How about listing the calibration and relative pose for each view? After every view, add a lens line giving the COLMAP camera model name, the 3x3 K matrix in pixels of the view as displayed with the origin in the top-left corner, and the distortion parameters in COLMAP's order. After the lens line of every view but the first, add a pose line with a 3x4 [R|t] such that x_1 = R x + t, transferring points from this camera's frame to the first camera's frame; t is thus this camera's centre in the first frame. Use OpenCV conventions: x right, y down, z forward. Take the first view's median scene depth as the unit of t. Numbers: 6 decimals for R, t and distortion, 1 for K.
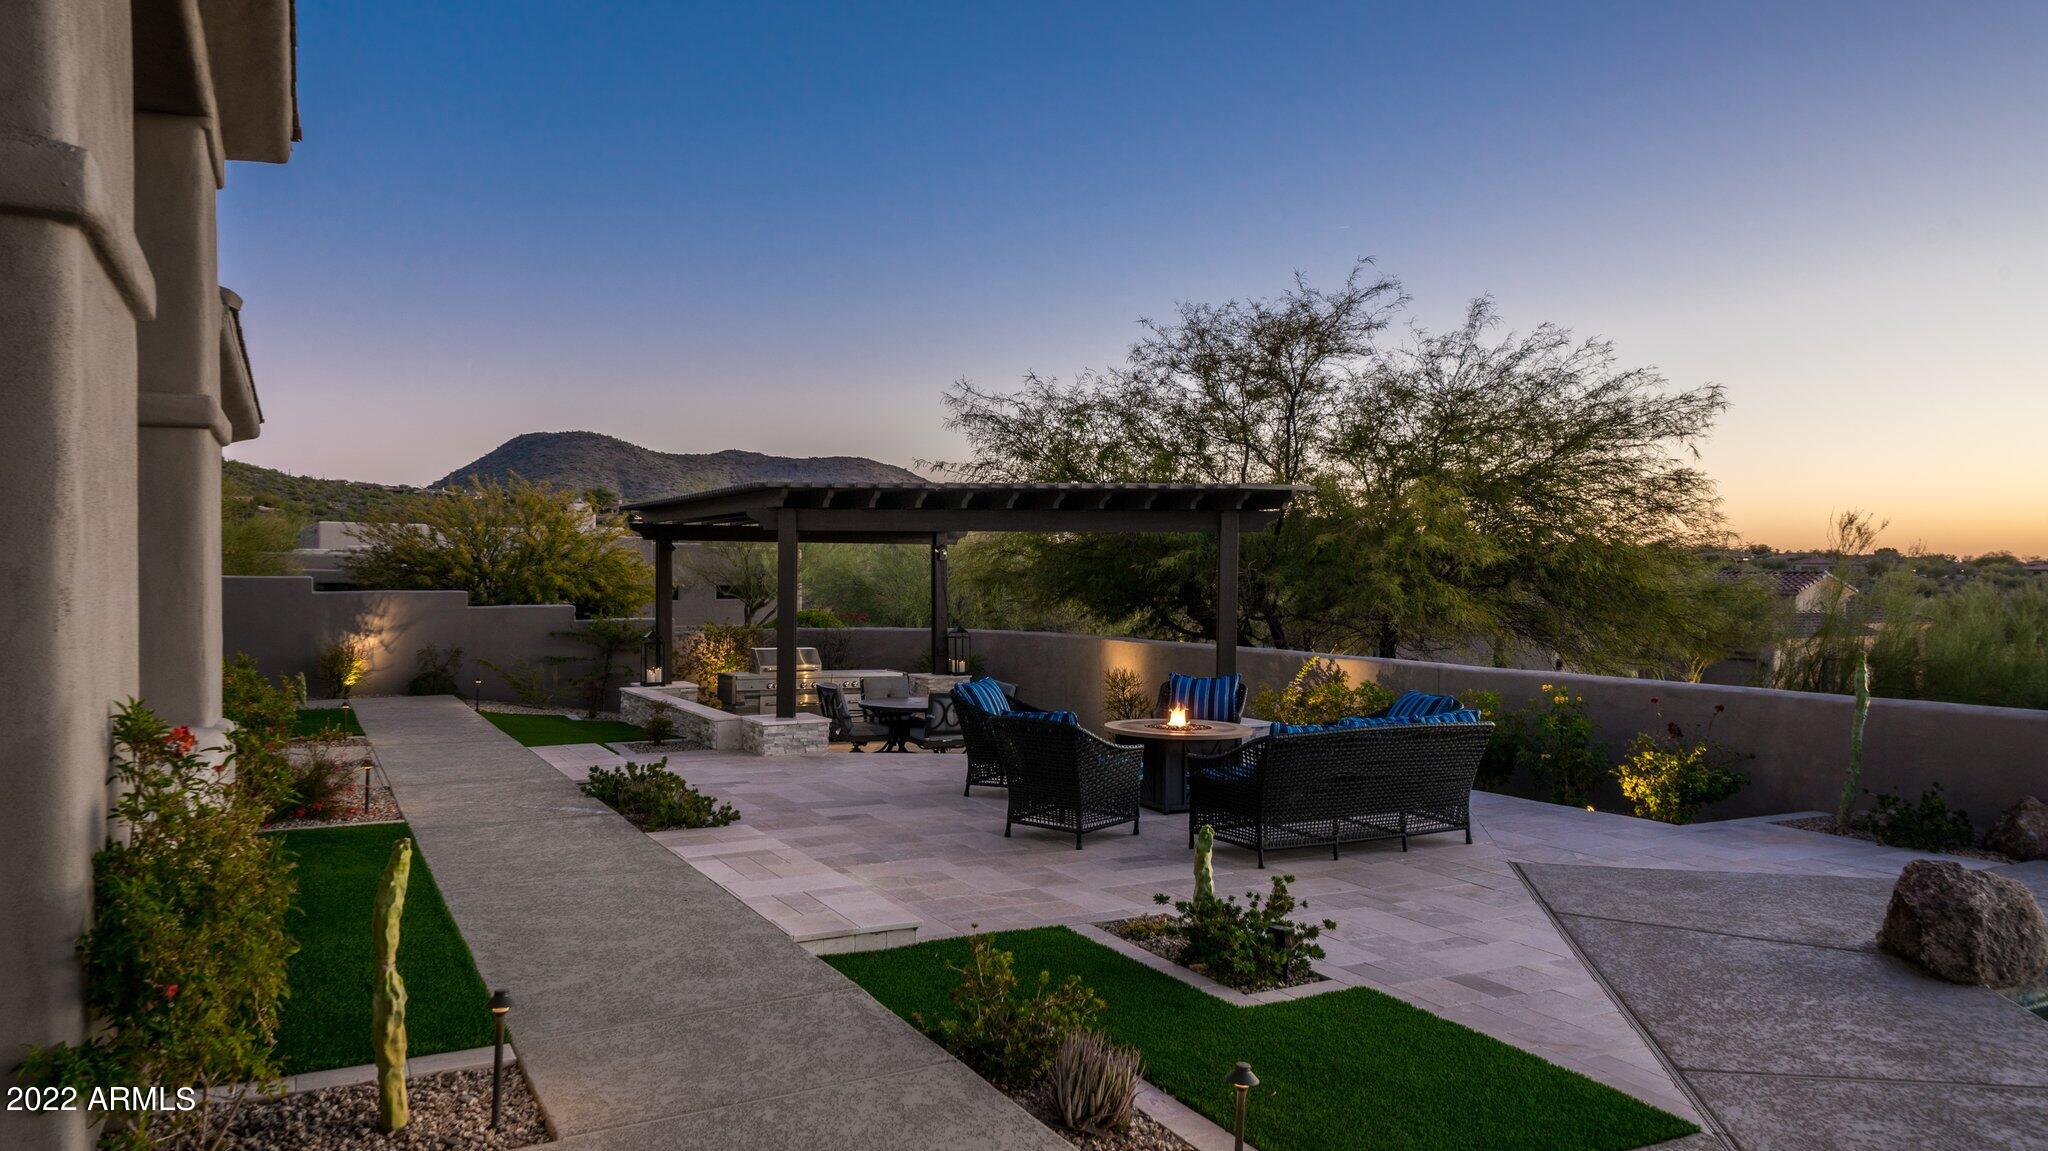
lens RADIAL K [[1371.6, 0, 1010.1], [0, 1371.6, 581.3], [0, 0, 1]] dist [-0.005817, -0.003543]
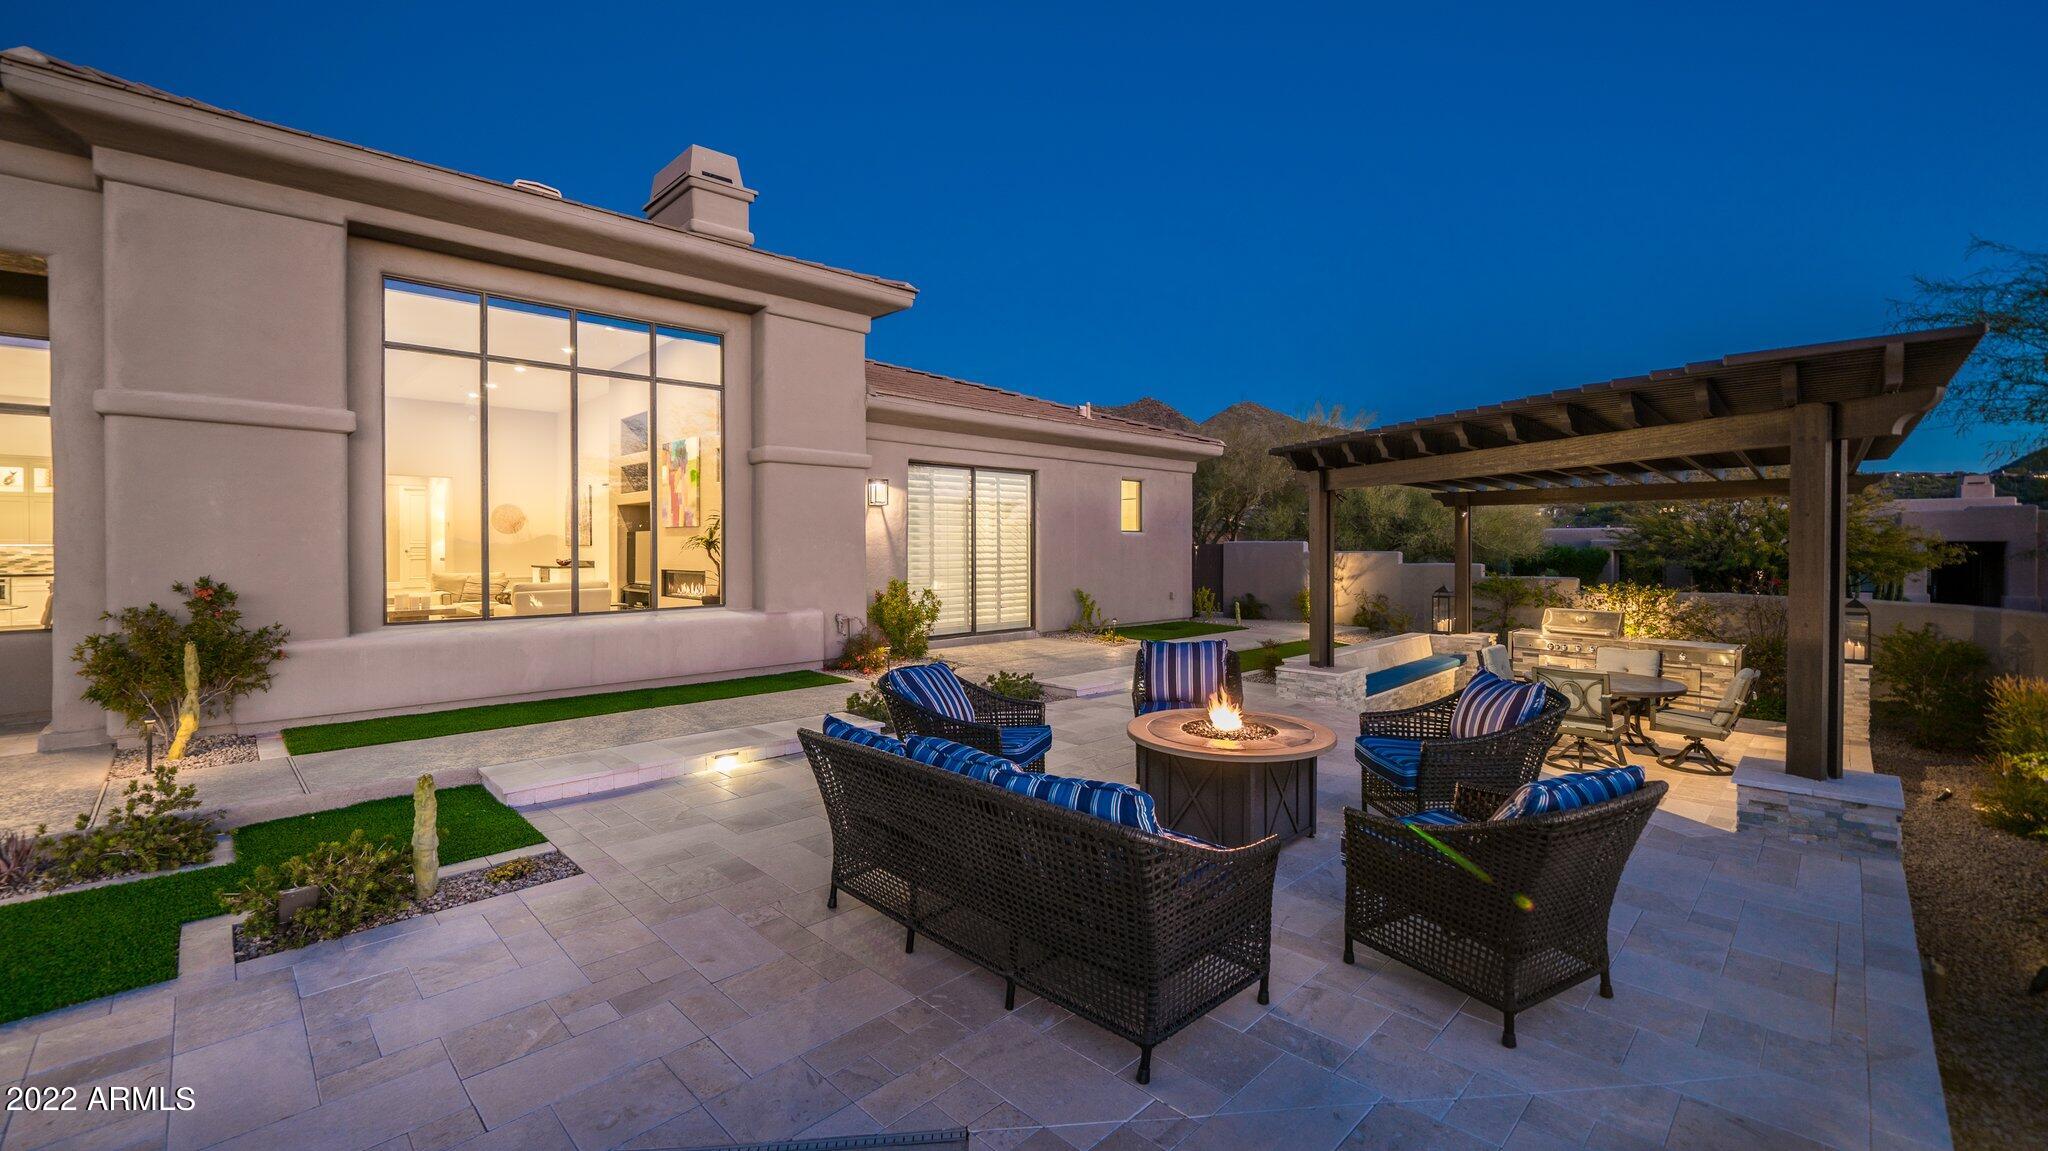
lens RADIAL K [[801.6, 0, 1049.4], [0, 801.6, 557.4], [0, 0, 1]] dist [0.001810, -0.002068]
pose [[0.292294, 0.004840, -0.956316, 0.788915], [0.005467, 0.999962, 0.006732, 0.012116], [0.956313, -0.007195, 0.292257, 1.192136]]
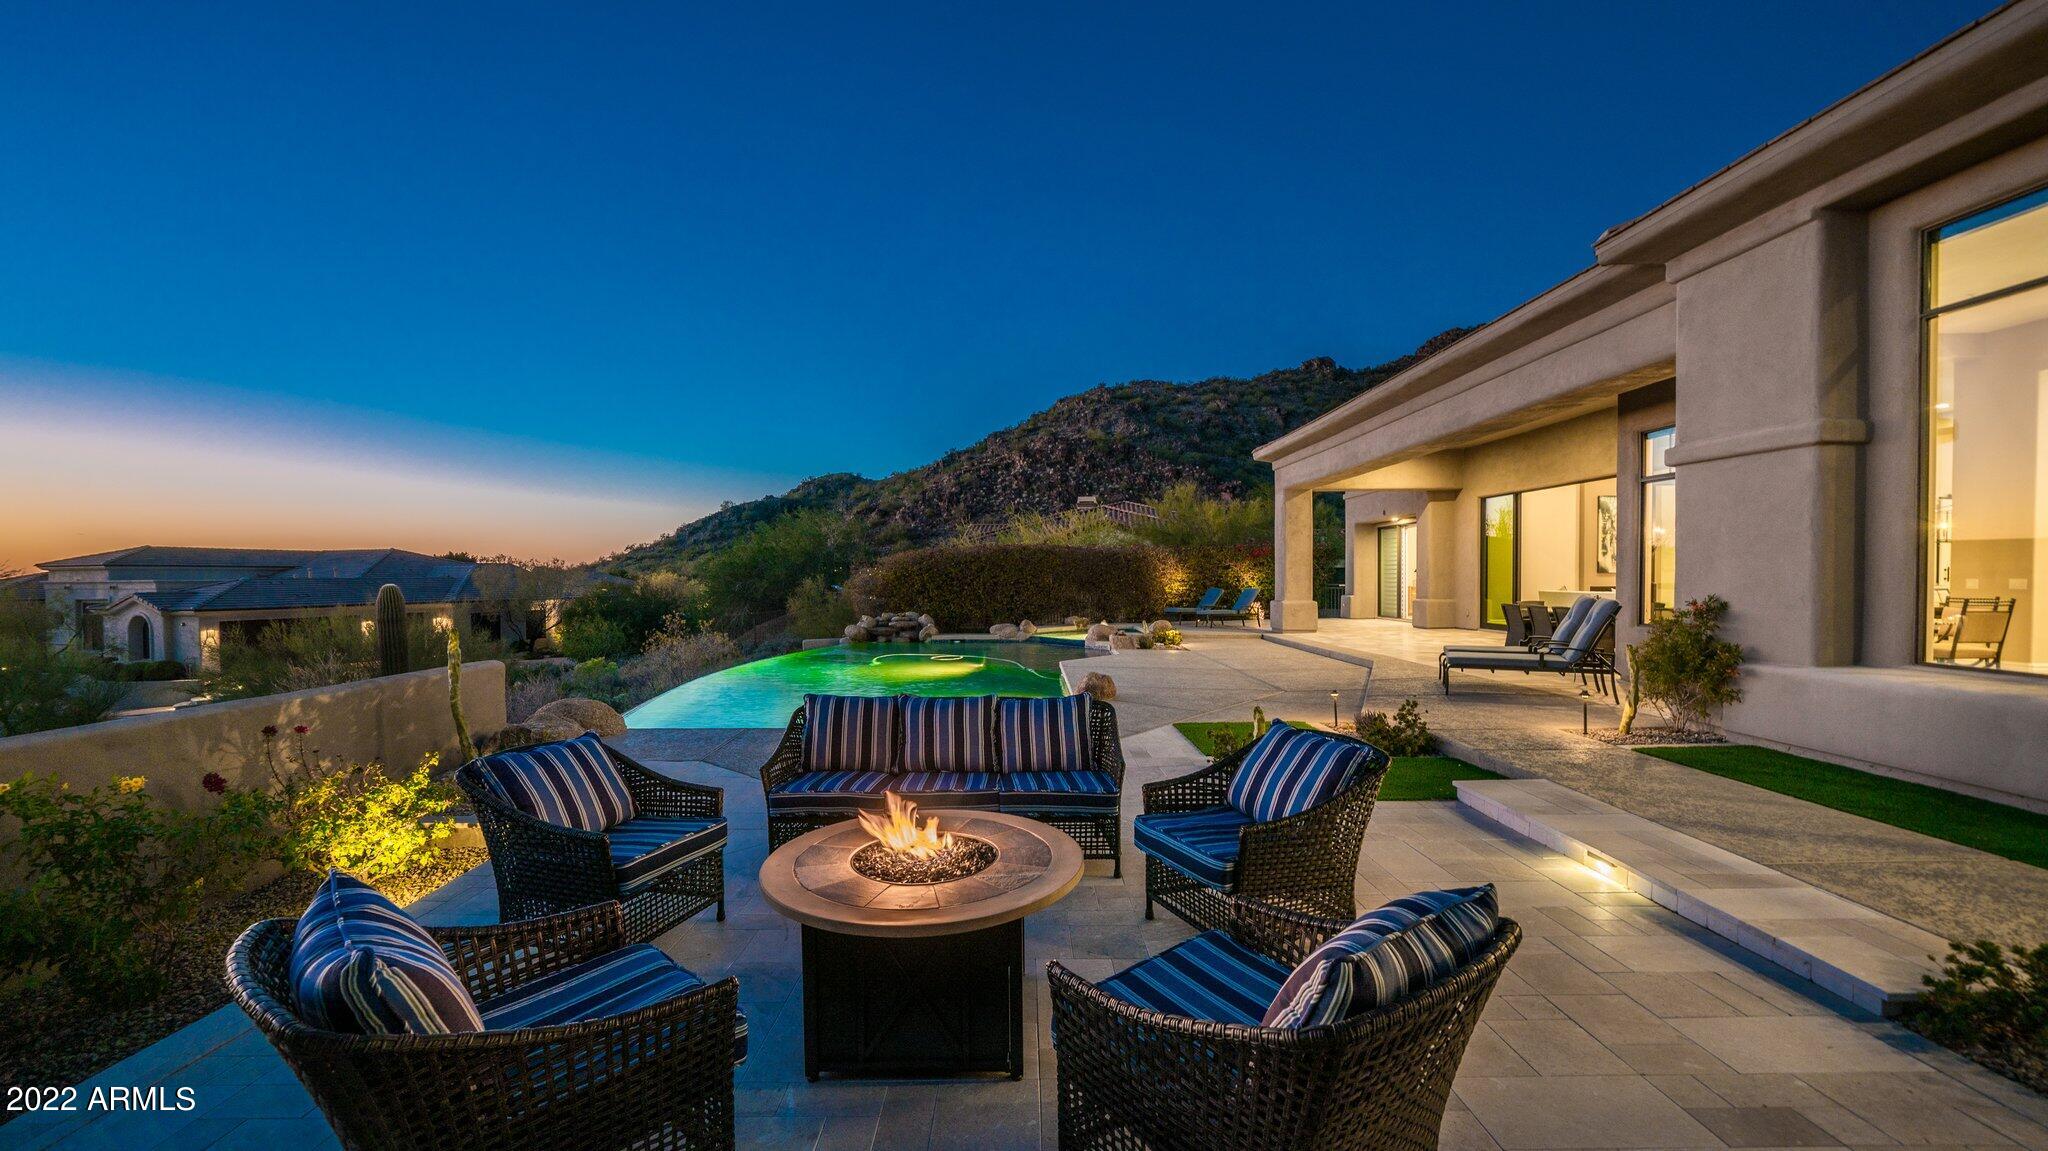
lens RADIAL K [[801.6, 0, 1010.7], [0, 801.6, 576.4], [0, 0, 1]] dist [0.001810, -0.002068]
pose [[-0.874717, -0.003889, 0.484618, -0.080044], [-0.002245, 0.999990, 0.003971, 0.009151], [-0.484629, 0.002386, -0.874717, 1.905084]]
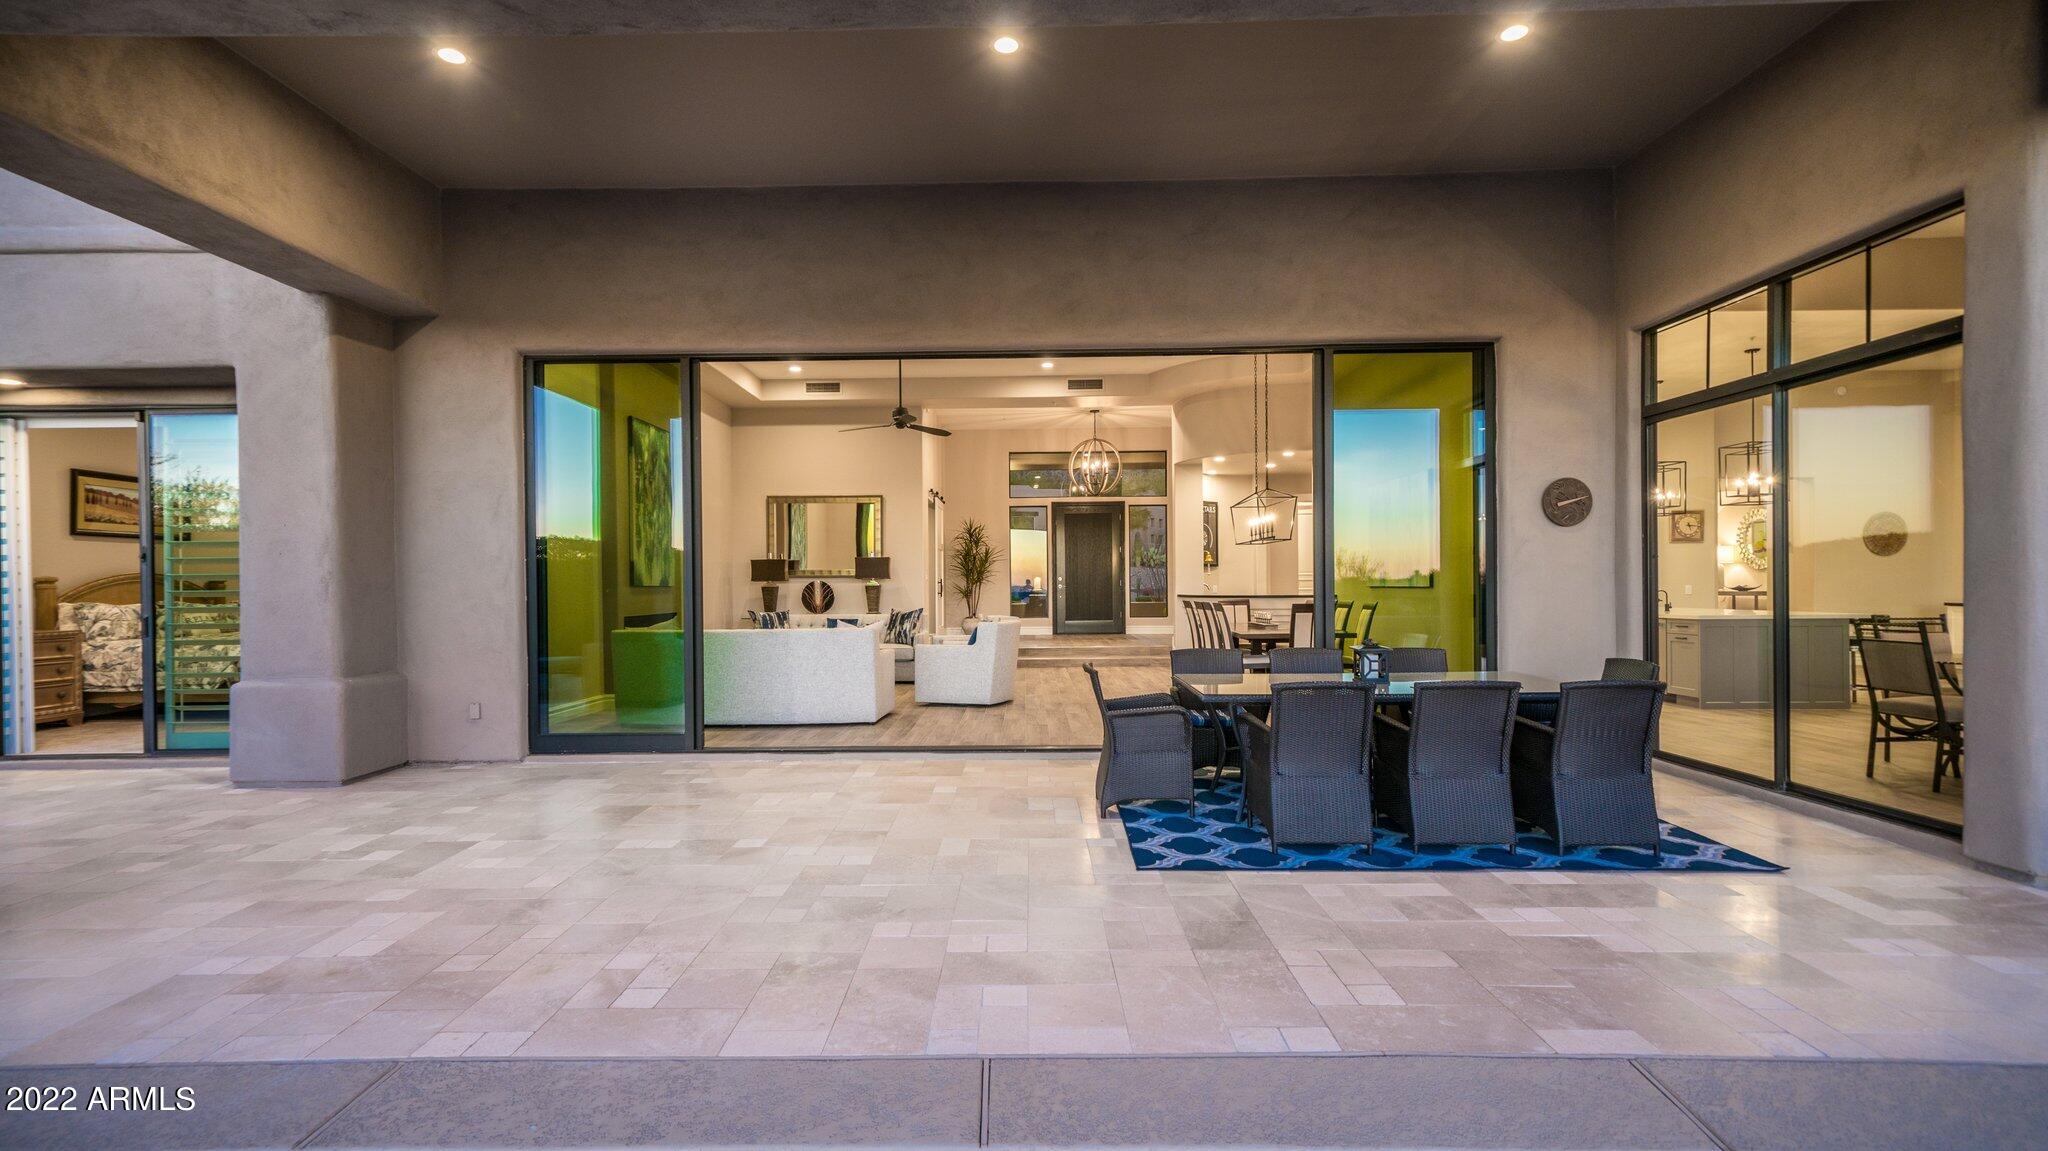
lens RADIAL K [[977.3, 0, 1016.0], [0, 977.3, 586.2], [0, 0, 1]] dist [0.013702, -0.000066]
pose [[-0.480385, -0.004313, -0.877047, 0.570514], [0.006698, 0.999941, -0.008586, 0.021866], [0.877032, -0.009999, -0.480327, -0.337107]]
